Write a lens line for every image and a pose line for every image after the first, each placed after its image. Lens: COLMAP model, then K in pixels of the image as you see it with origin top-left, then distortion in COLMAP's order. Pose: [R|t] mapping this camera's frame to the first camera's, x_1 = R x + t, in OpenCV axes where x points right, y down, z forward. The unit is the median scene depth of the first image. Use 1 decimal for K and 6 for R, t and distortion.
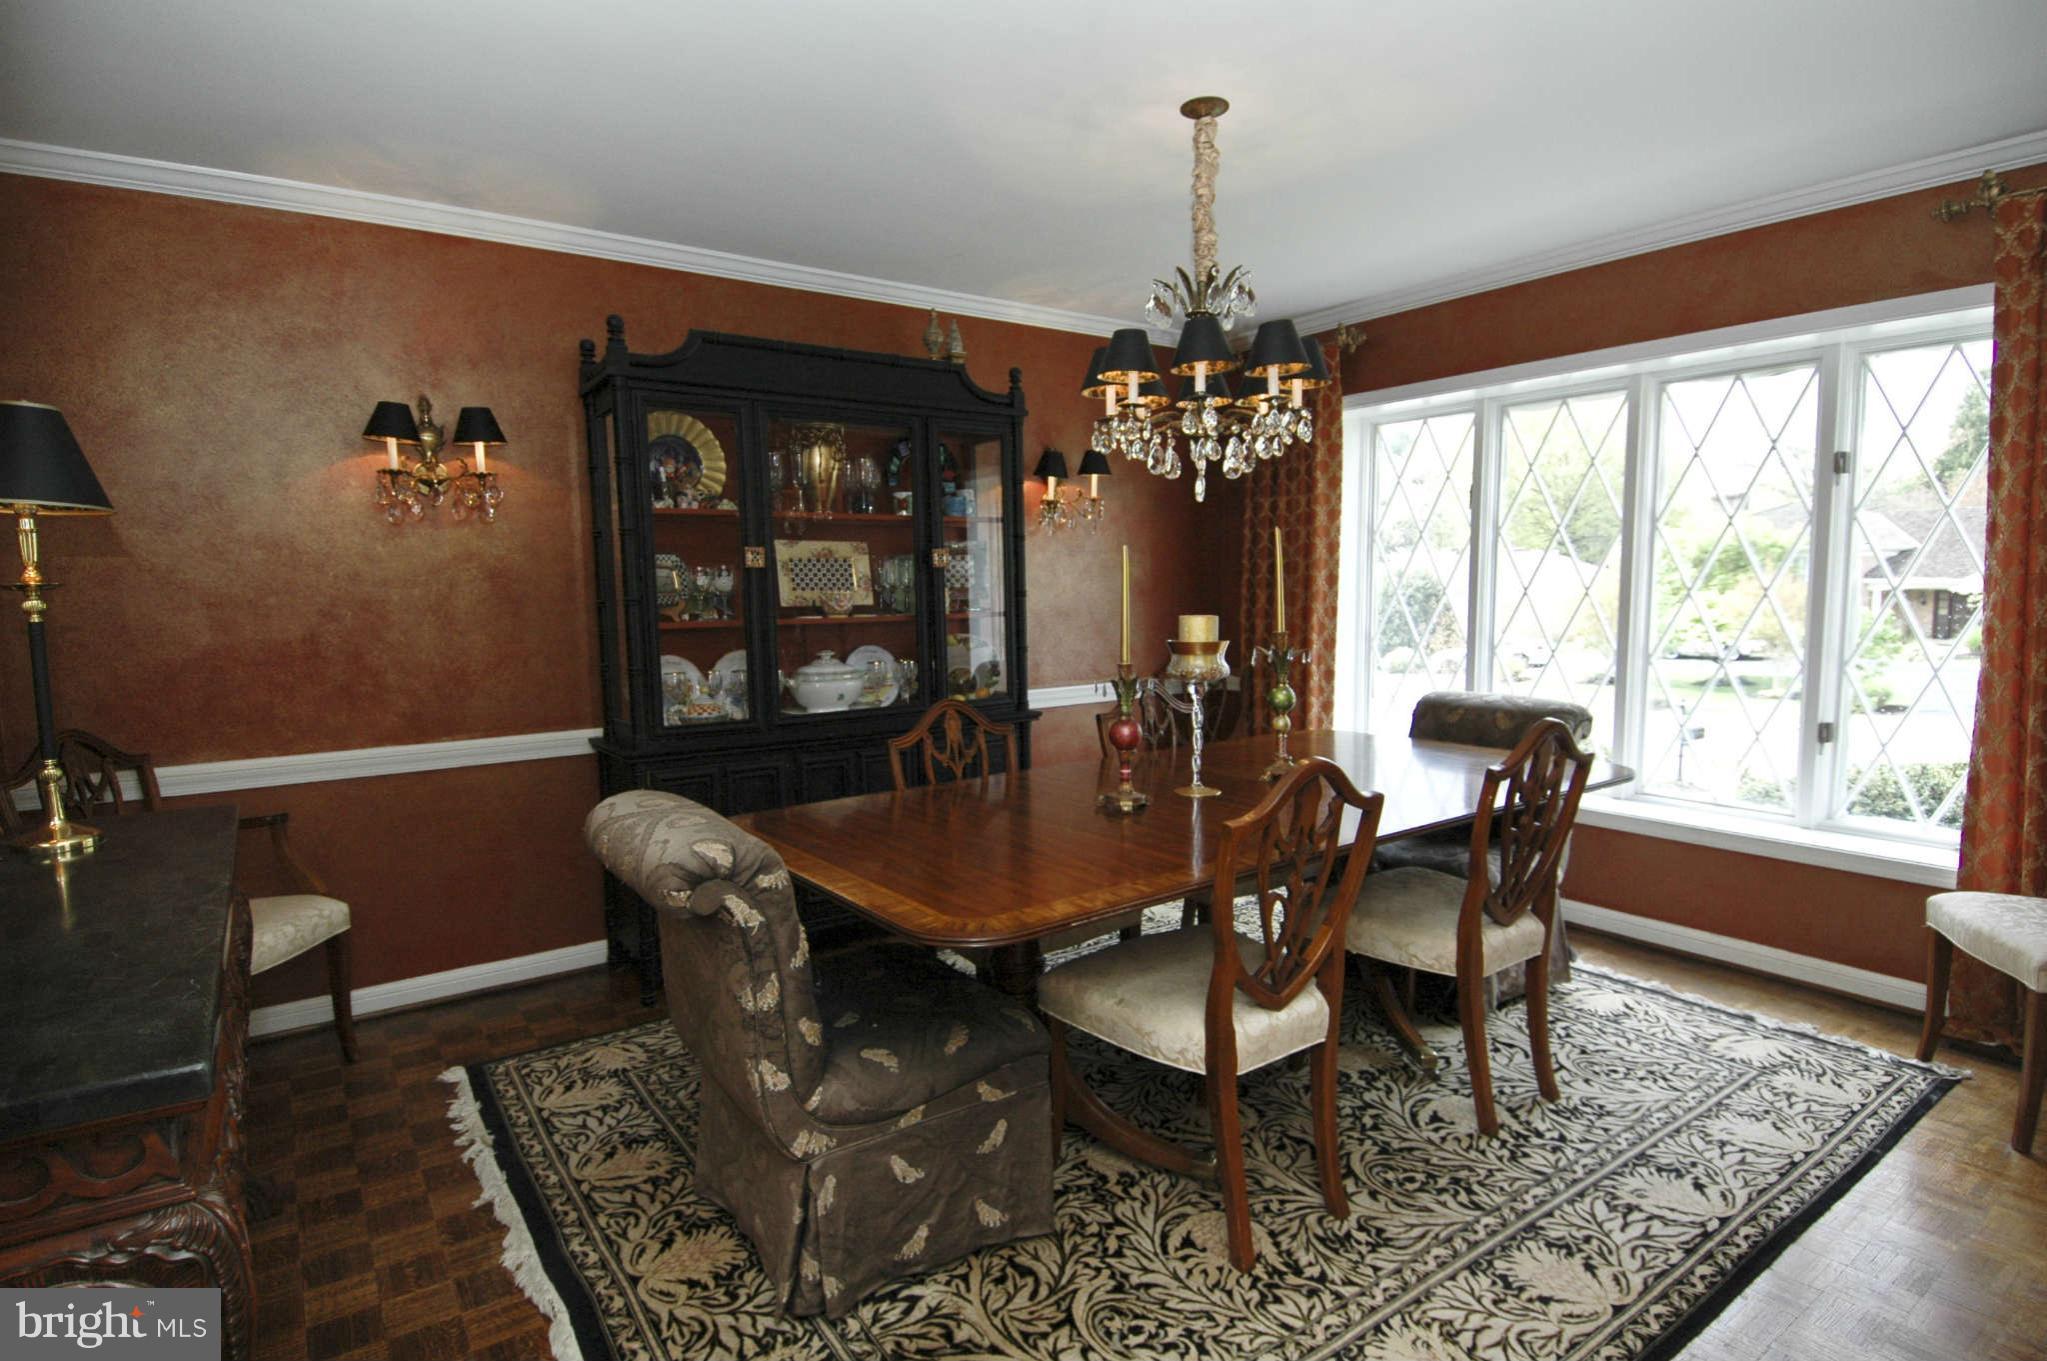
lens RADIAL K [[1058.4, 0, 1018.3], [0, 1058.4, 678.4], [0, 0, 1]] dist [0.047528, -0.054511]
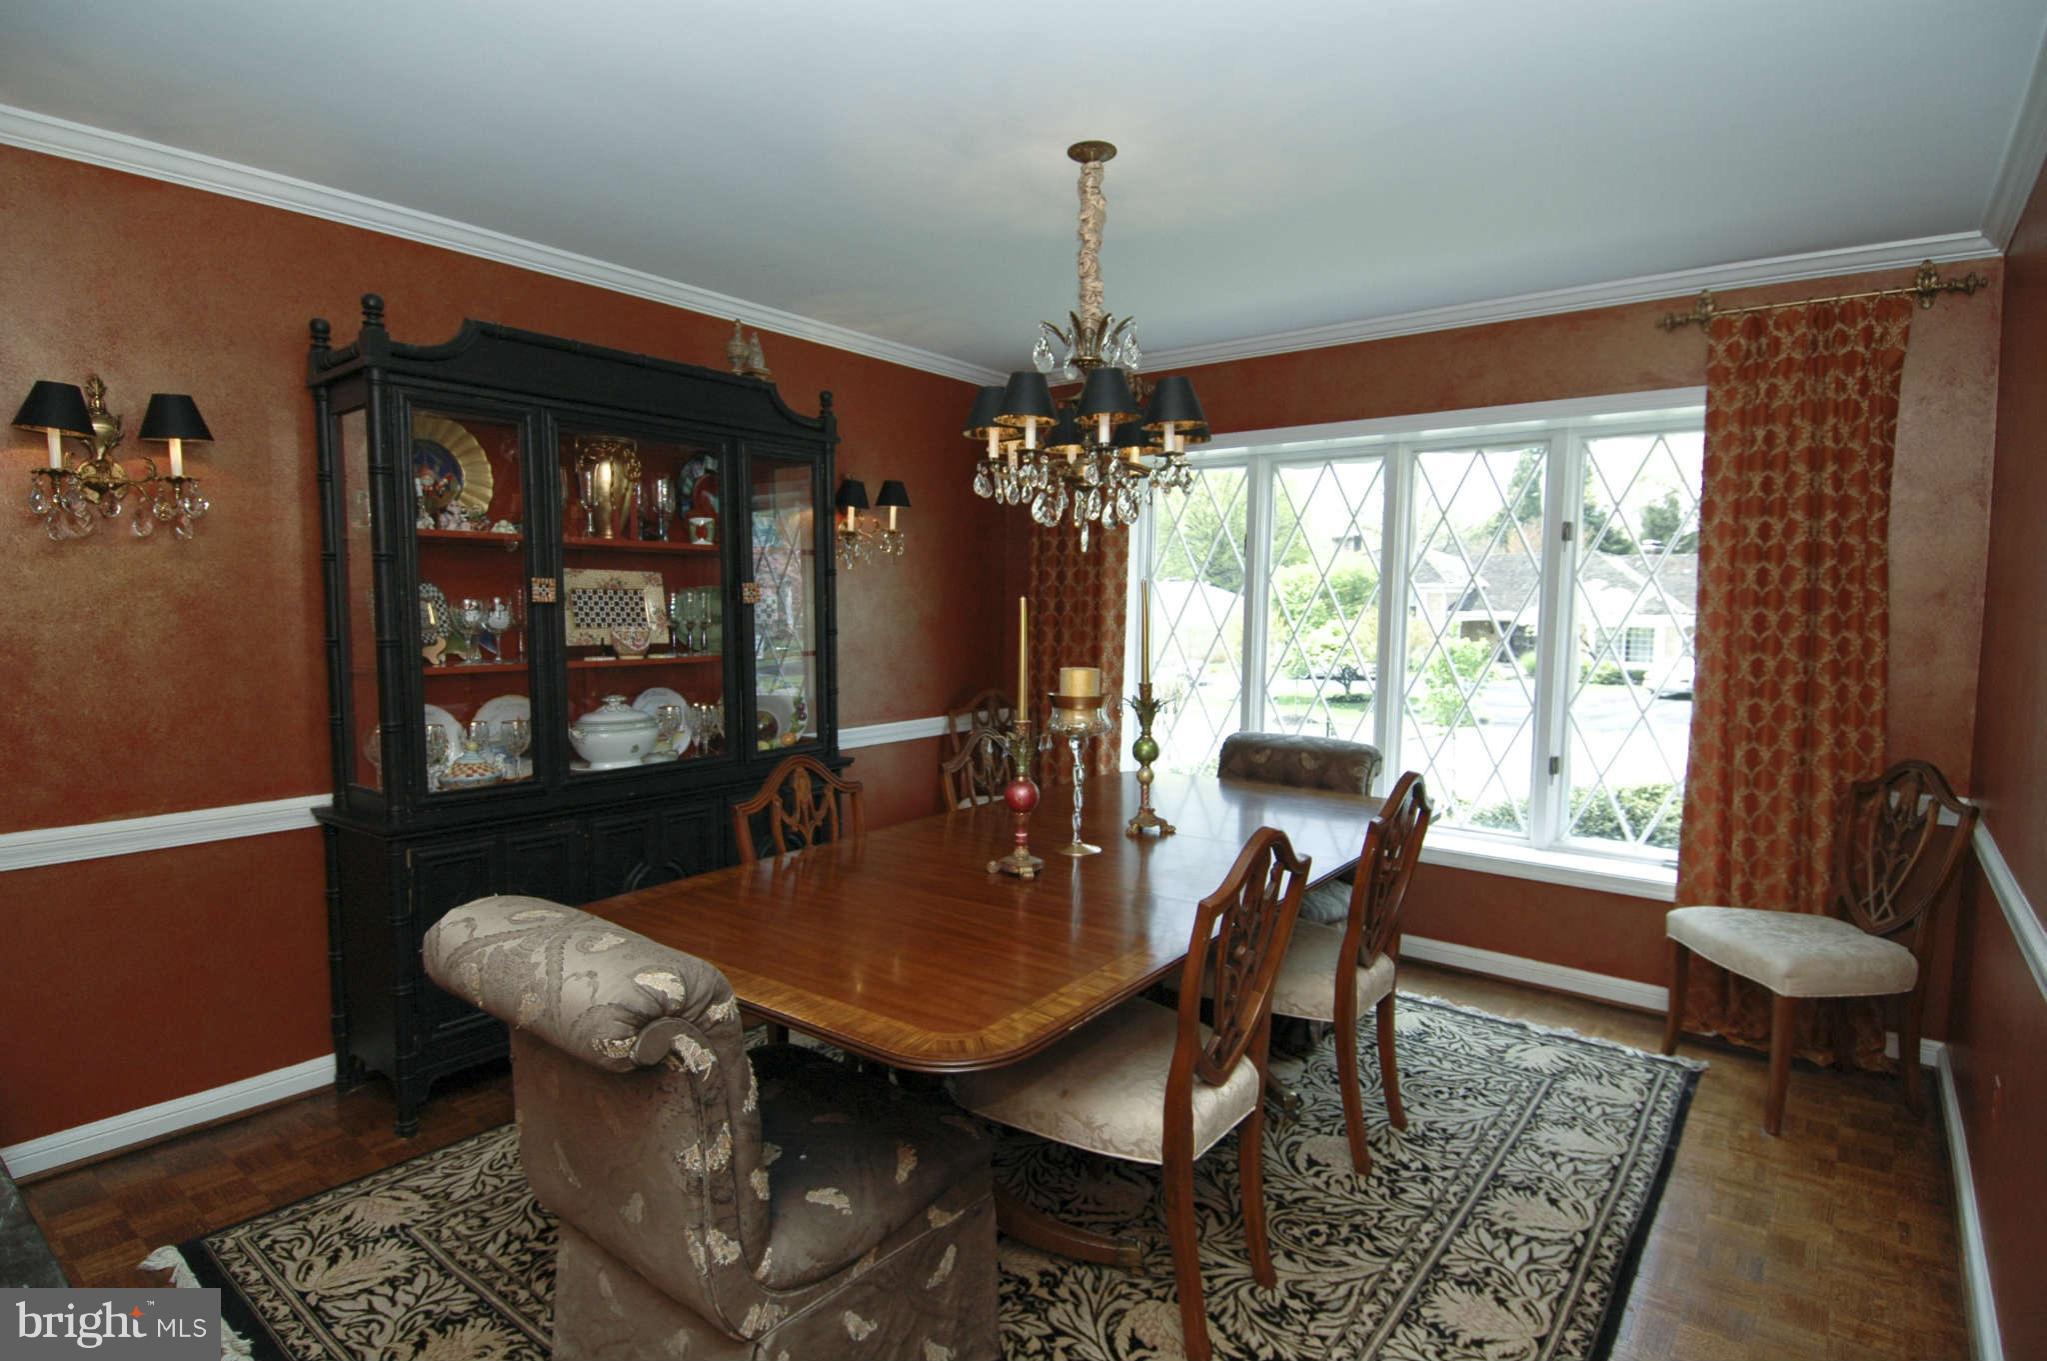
lens RADIAL K [[1058.4, 0, 1018.3], [0, 1058.4, 678.4], [0, 0, 1]] dist [0.047528, -0.054511]
pose [[0.956842, 0.000227, 0.290607, -0.164719], [0.004438, 0.999872, -0.015394, -0.035381], [-0.290573, 0.016019, 0.956719, 0.087049]]
